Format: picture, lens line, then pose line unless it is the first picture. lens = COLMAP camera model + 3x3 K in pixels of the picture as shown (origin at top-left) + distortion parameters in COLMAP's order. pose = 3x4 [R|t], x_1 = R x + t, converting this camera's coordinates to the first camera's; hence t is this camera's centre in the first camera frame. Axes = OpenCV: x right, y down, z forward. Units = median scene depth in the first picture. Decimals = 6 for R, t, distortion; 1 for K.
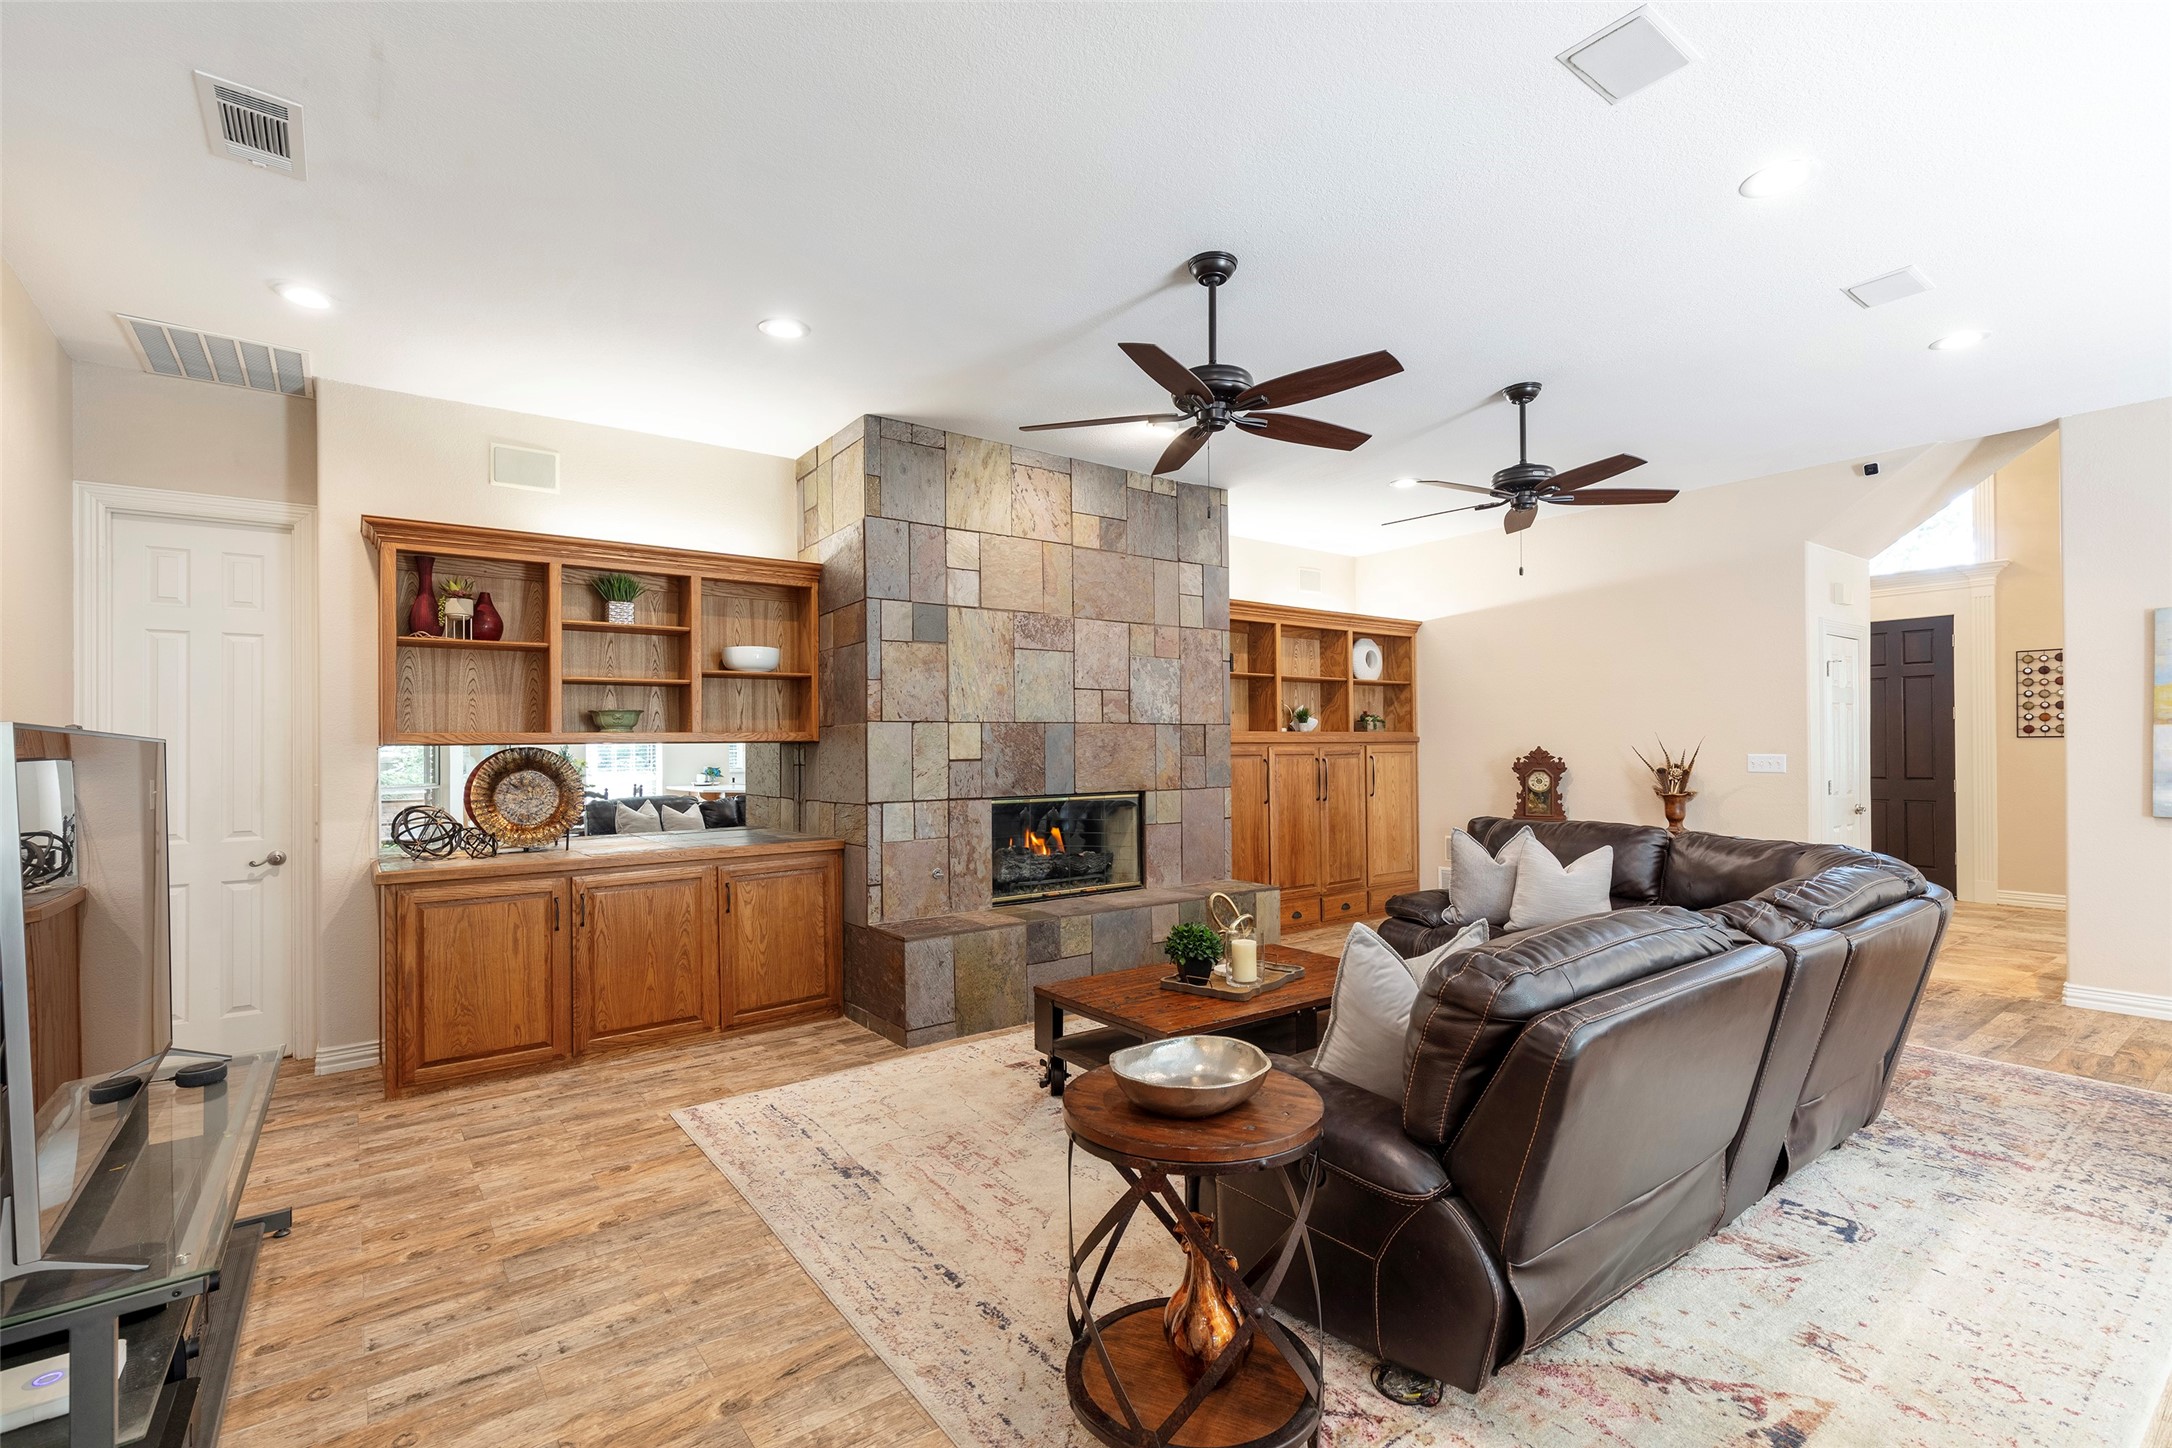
lens RADIAL K [[957.0, 0, 1095.8], [0, 957.0, 746.9], [0, 0, 1]] dist [0.007665, 0.000391]
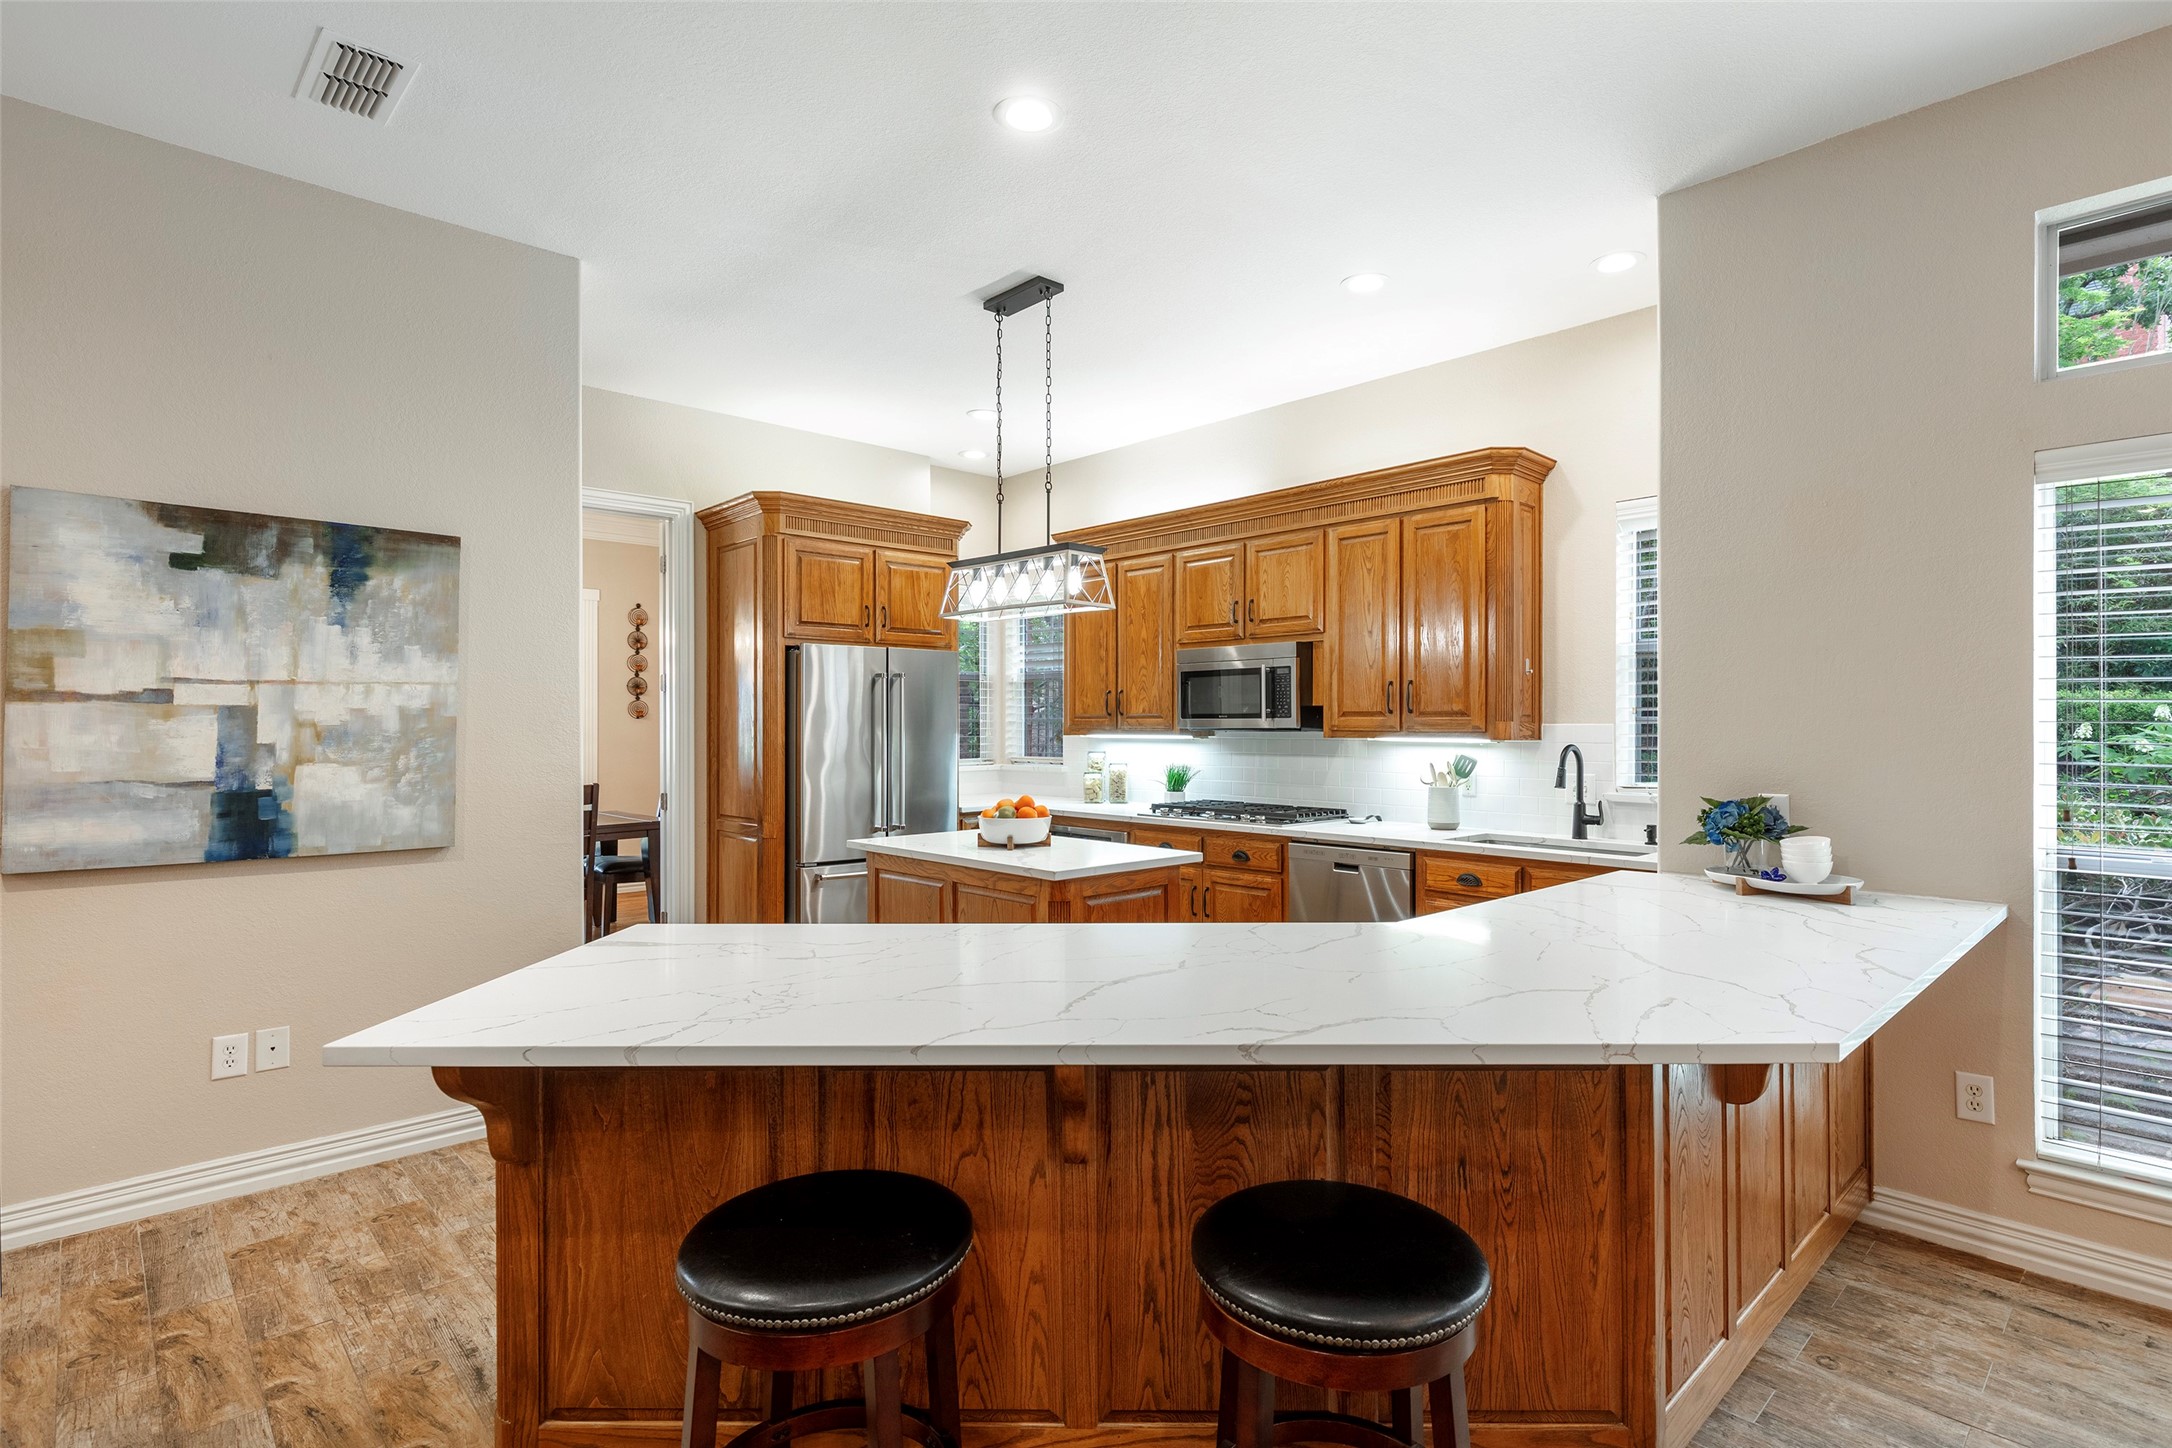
lens RADIAL K [[1075.6, 0, 1101.4], [0, 1075.6, 720.3], [0, 0, 1]] dist [-0.002918, -0.000398]
pose [[-0.104515, 0.017900, 0.994362, 0.497411], [0.000037, 0.999838, -0.017995, -0.002174], [-0.994523, -0.001844, -0.104498, 0.516243]]
